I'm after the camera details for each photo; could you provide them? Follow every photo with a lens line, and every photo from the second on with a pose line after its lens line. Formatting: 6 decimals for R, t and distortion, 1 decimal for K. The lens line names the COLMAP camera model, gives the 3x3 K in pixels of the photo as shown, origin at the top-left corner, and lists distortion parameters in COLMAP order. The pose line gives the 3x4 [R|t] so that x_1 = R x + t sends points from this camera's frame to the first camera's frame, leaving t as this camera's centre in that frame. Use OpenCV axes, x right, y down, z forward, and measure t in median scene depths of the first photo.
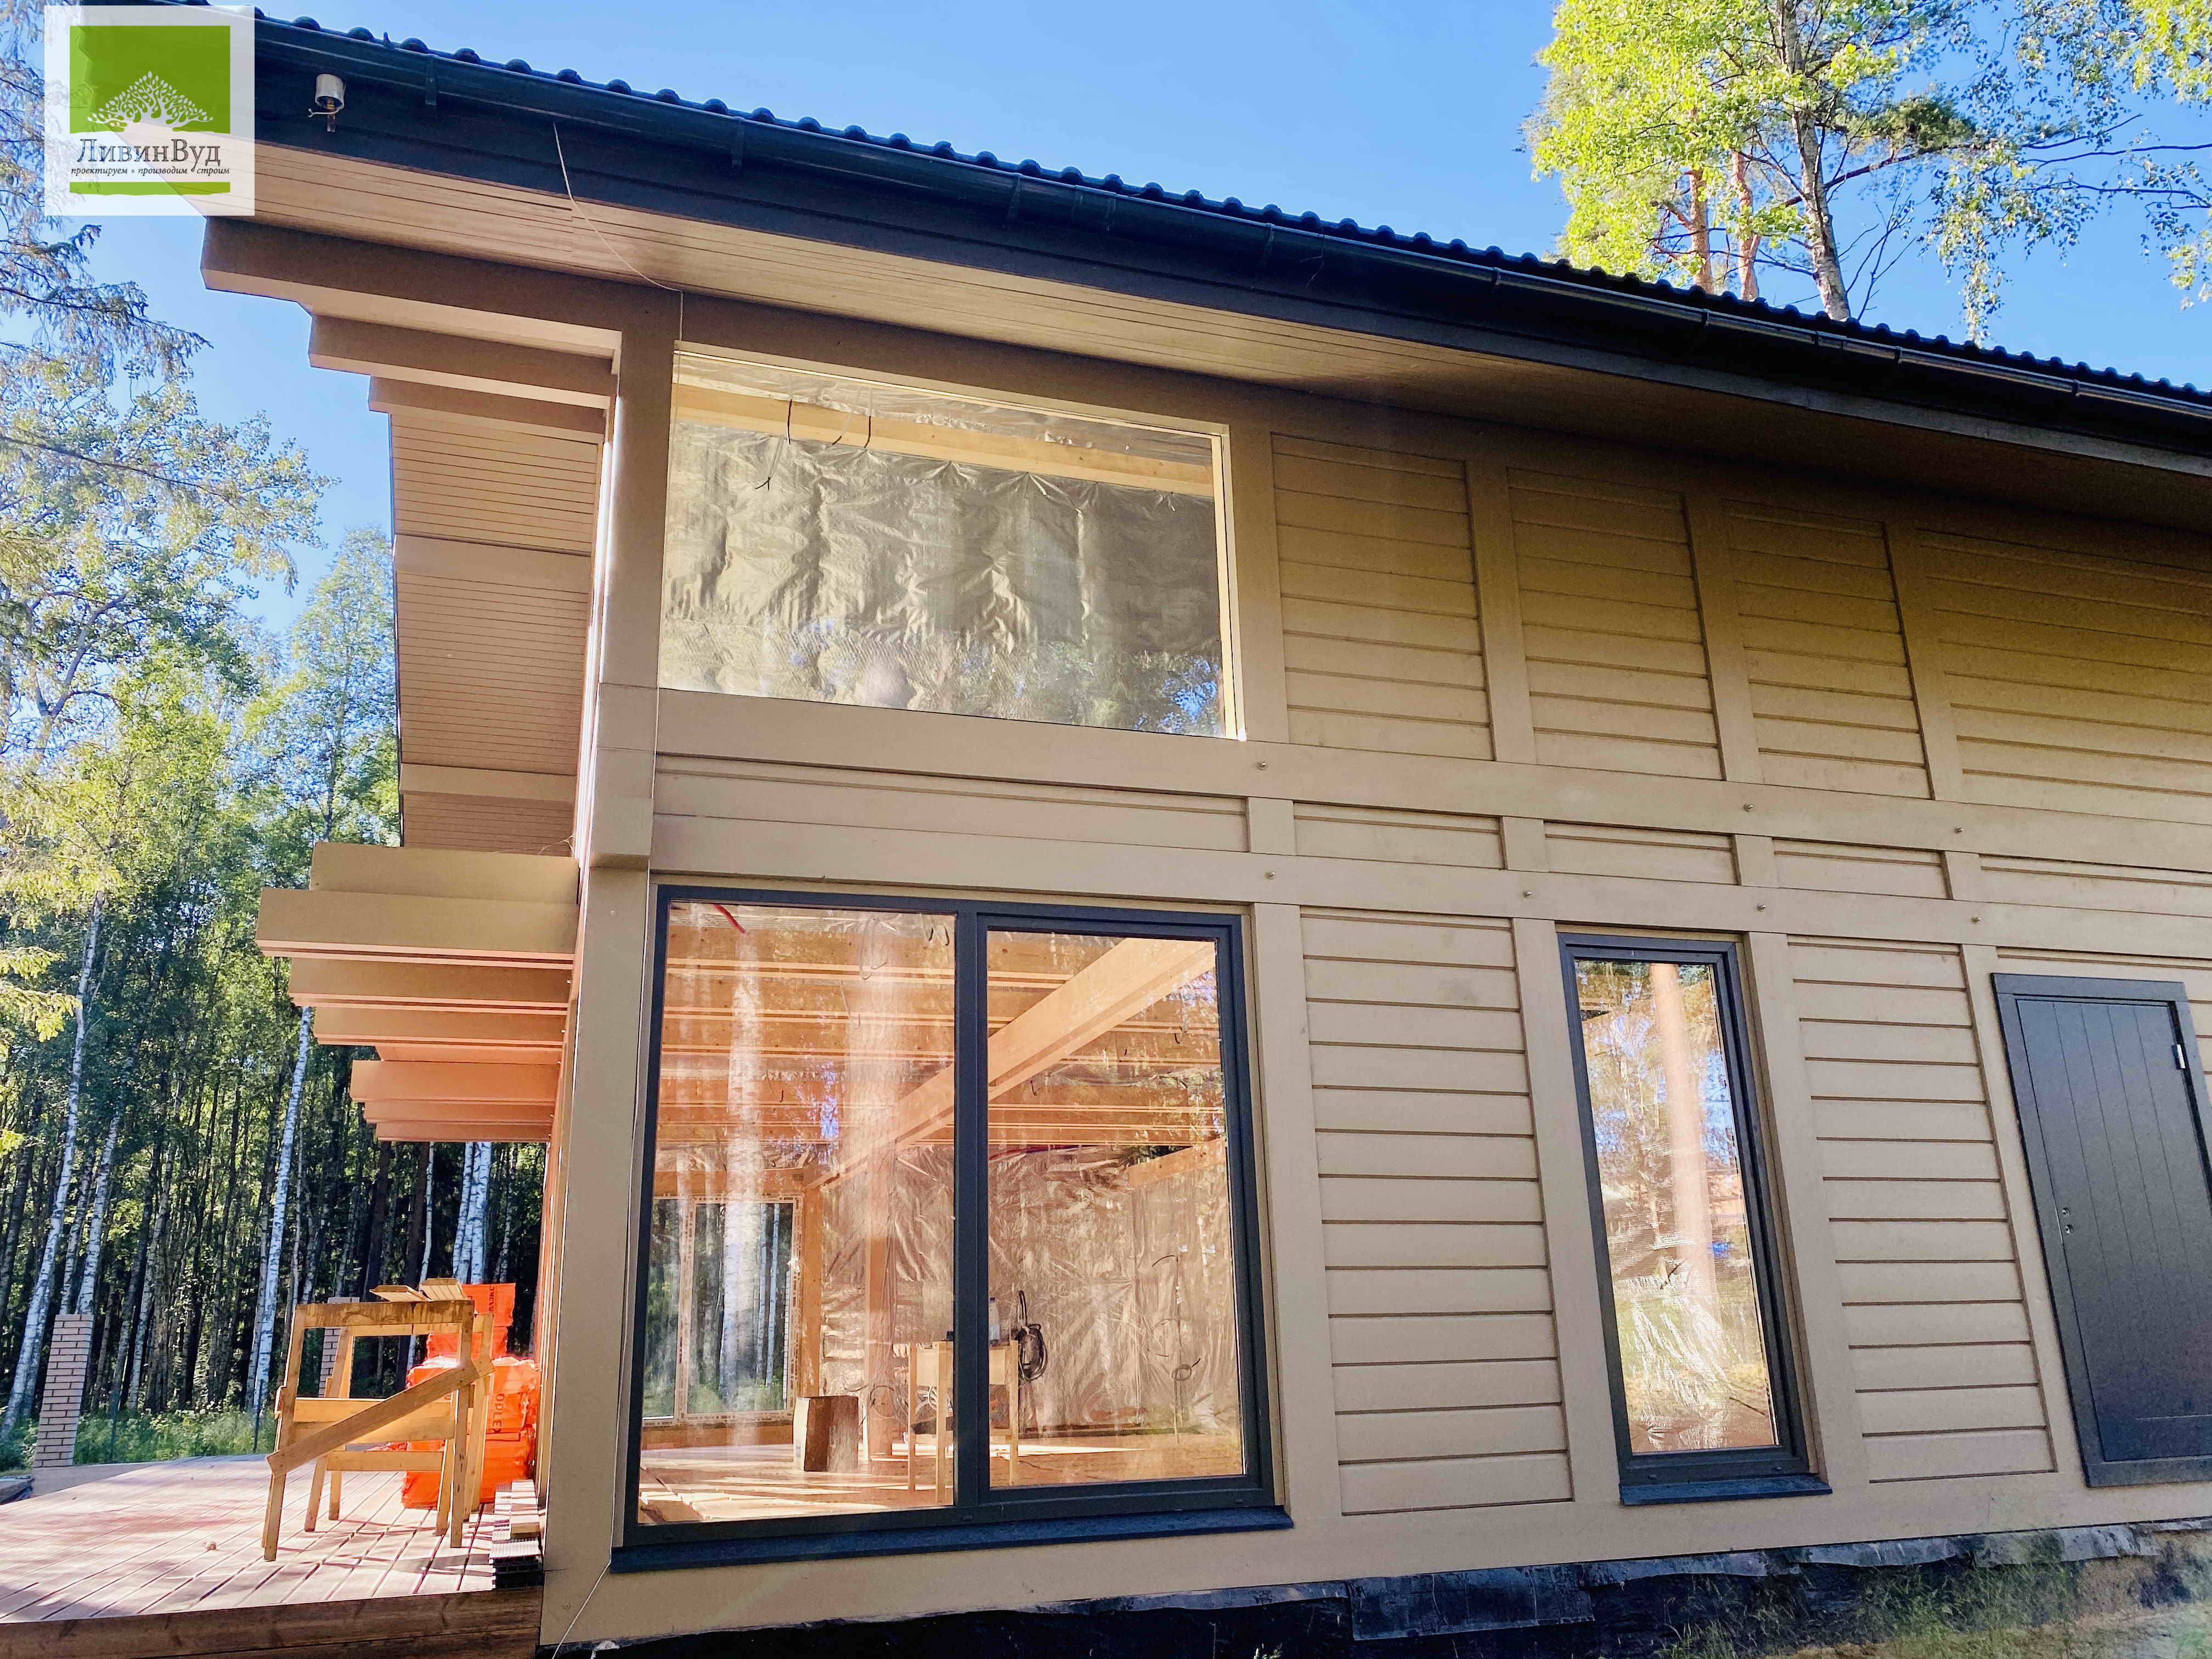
lens RADIAL K [[1691.7, 0, 1108.4], [0, 1691.7, 818.9], [0, 0, 1]] dist [0.053451, -0.058590]
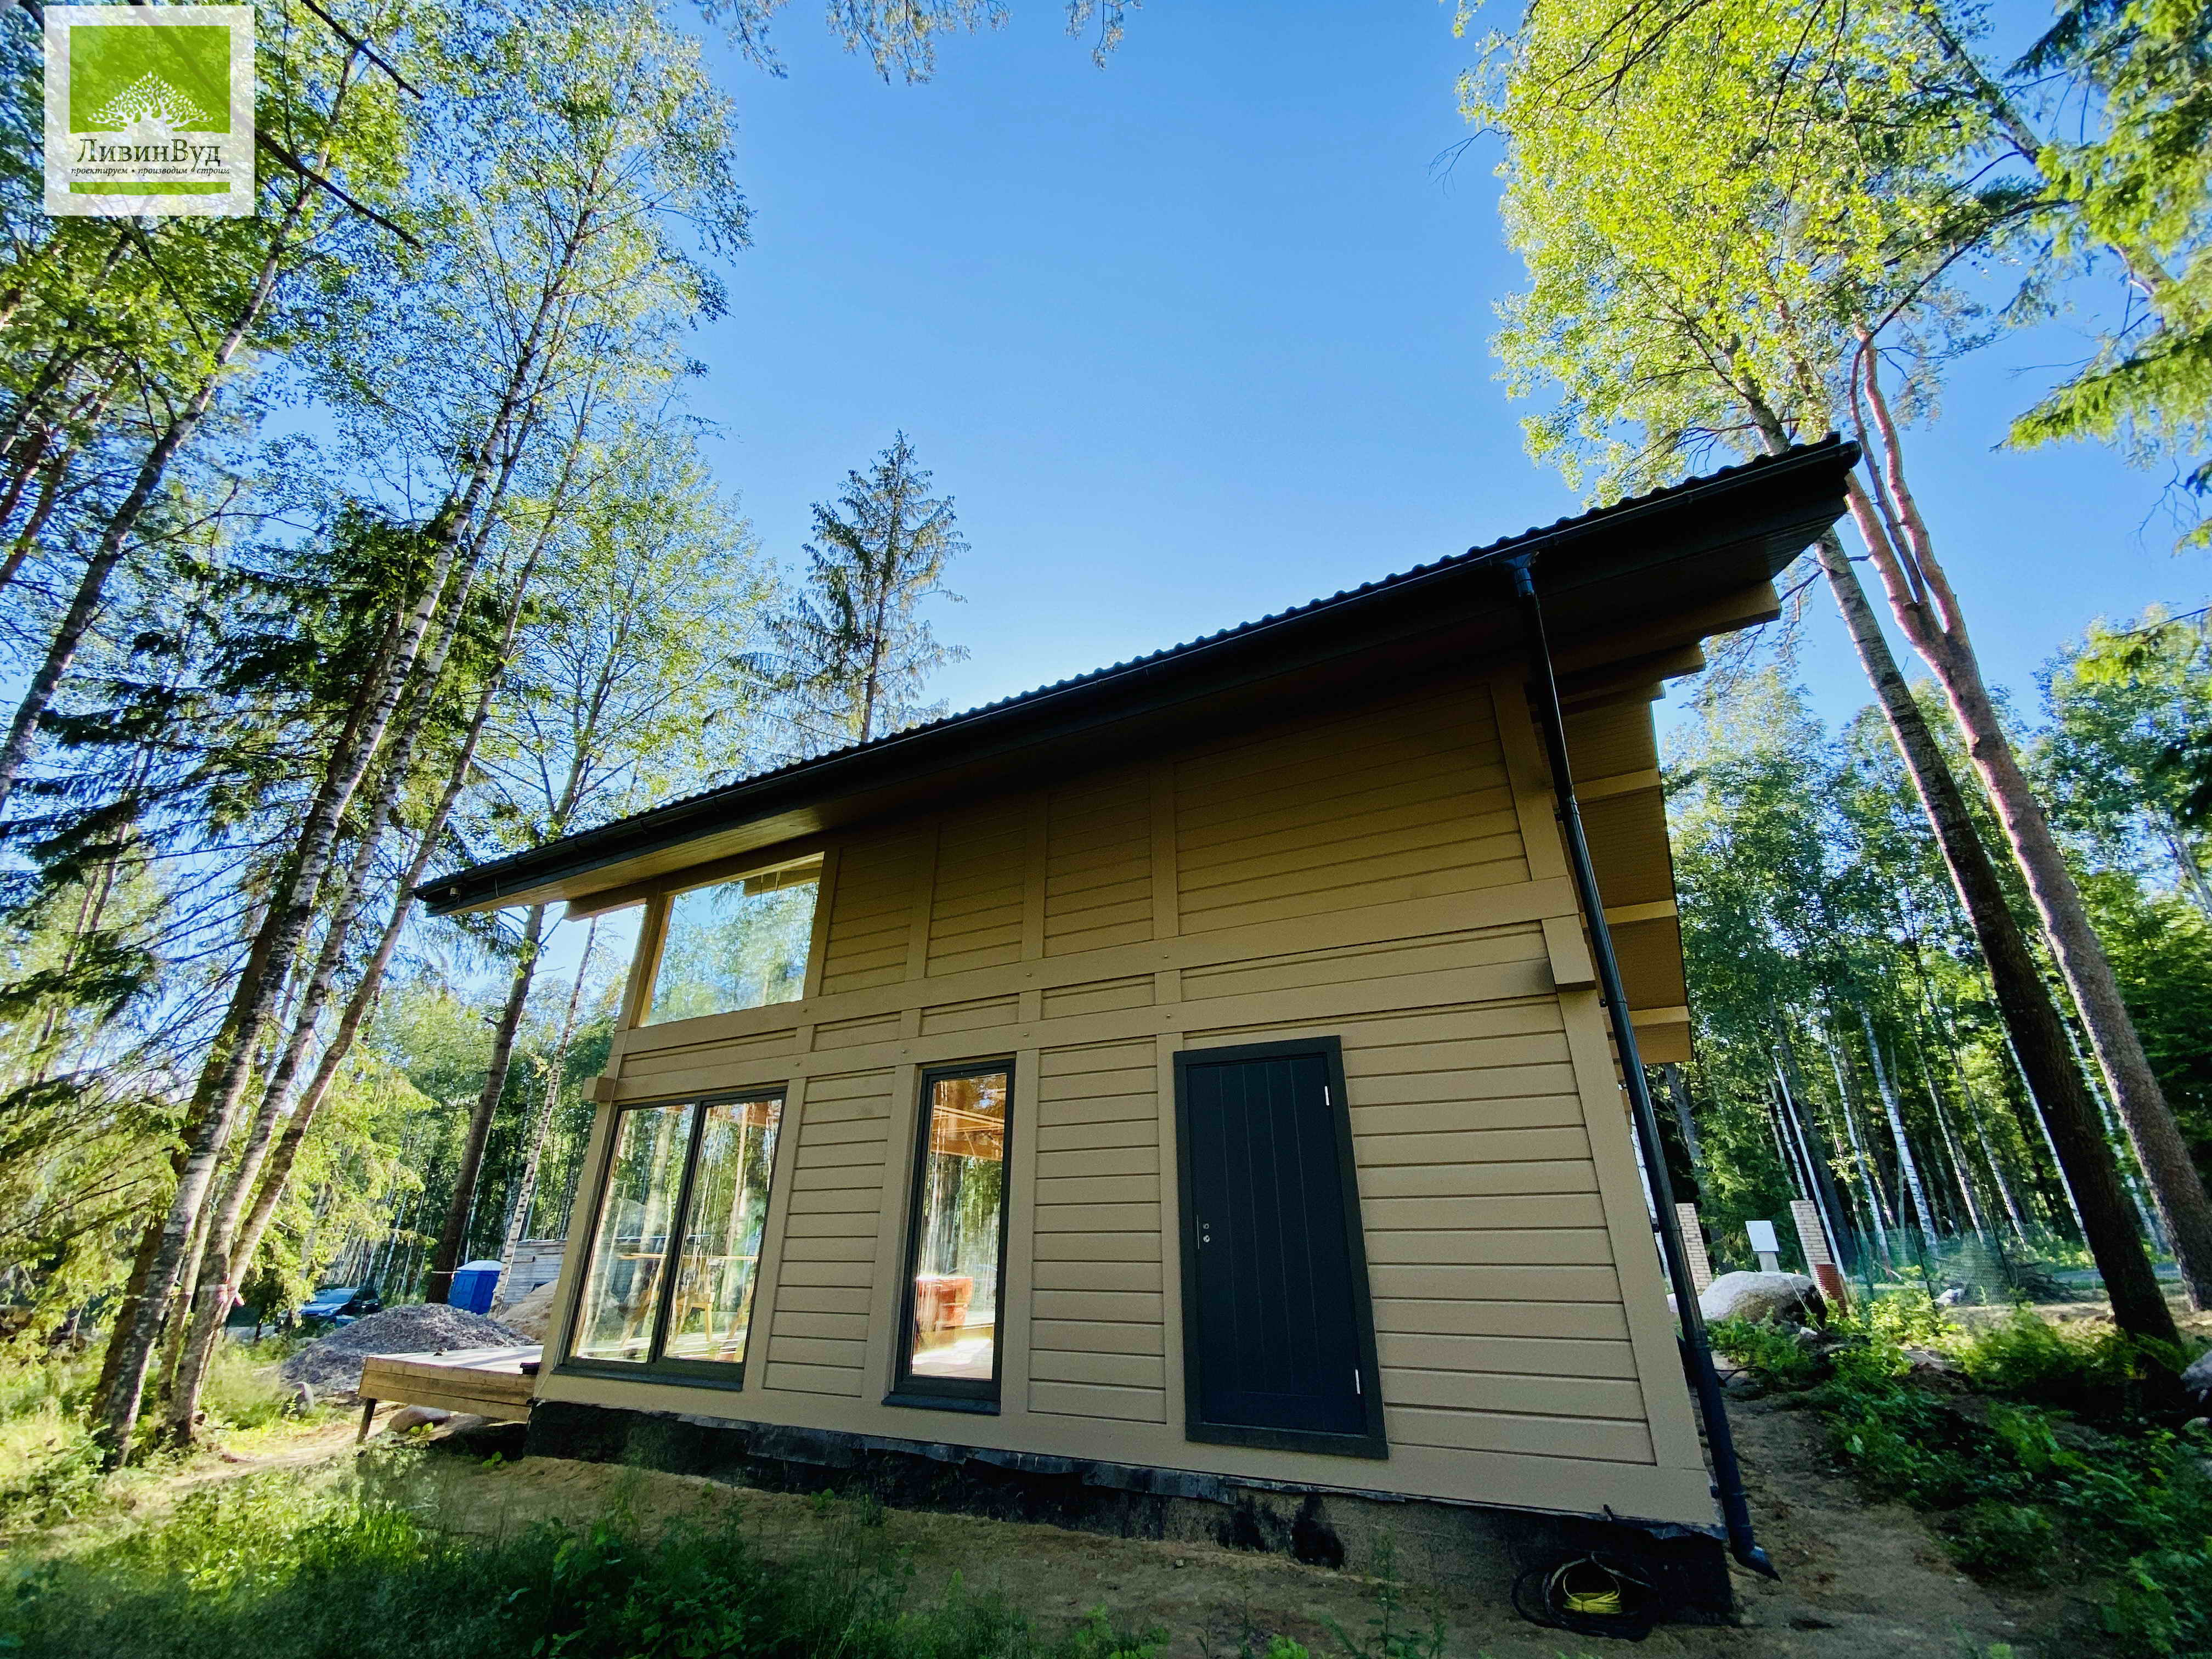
lens RADIAL K [[931.8, 0, 1106.0], [0, 931.8, 829.5], [0, 0, 1]] dist [0.028146, -0.027163]
pose [[0.673102, -0.289583, -0.680497, 0.646630], [0.187671, 0.956913, -0.221580, 0.043760], [0.715342, 0.021437, 0.698446, 0.232874]]
